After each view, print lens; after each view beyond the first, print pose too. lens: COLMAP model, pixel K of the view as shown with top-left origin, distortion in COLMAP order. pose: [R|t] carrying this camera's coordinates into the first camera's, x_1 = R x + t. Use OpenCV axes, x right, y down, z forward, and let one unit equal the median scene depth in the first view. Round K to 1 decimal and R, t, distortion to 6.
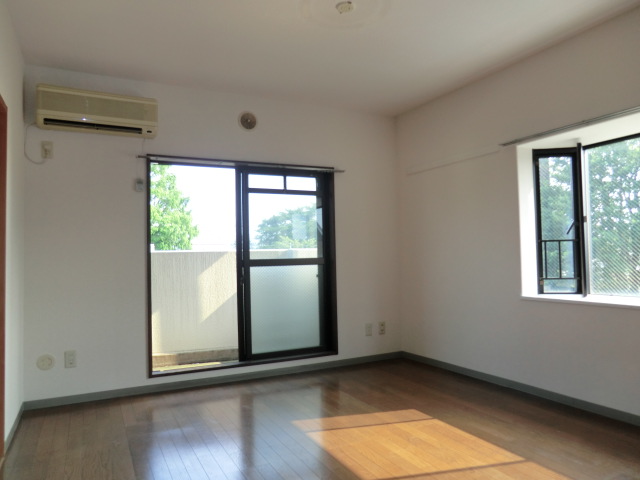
lens RADIAL K [[456.5, 0, 323.1], [0, 456.5, 243.5], [0, 0, 1]] dist [-0.056927, 0.039470]
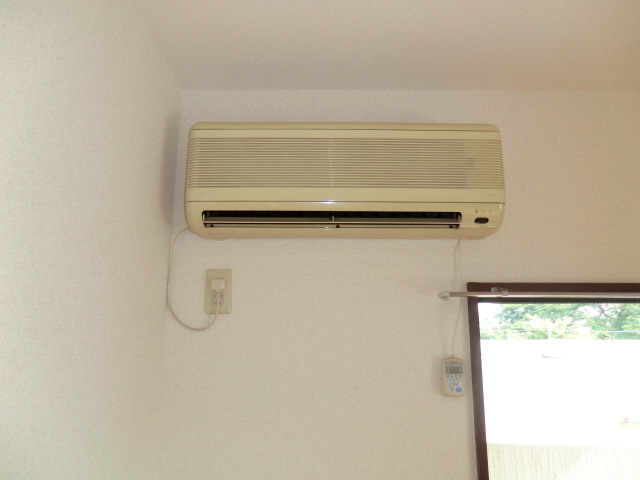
lens RADIAL K [[456.5, 0, 320.0], [0, 456.5, 242.4], [0, 0, 1]] dist [-0.056927, 0.039470]
pose [[0.873046, -0.071145, -0.482420, -0.332623], [-0.011825, 0.985920, -0.166799, -0.176499], [0.487495, 0.151328, 0.859912, 0.665979]]
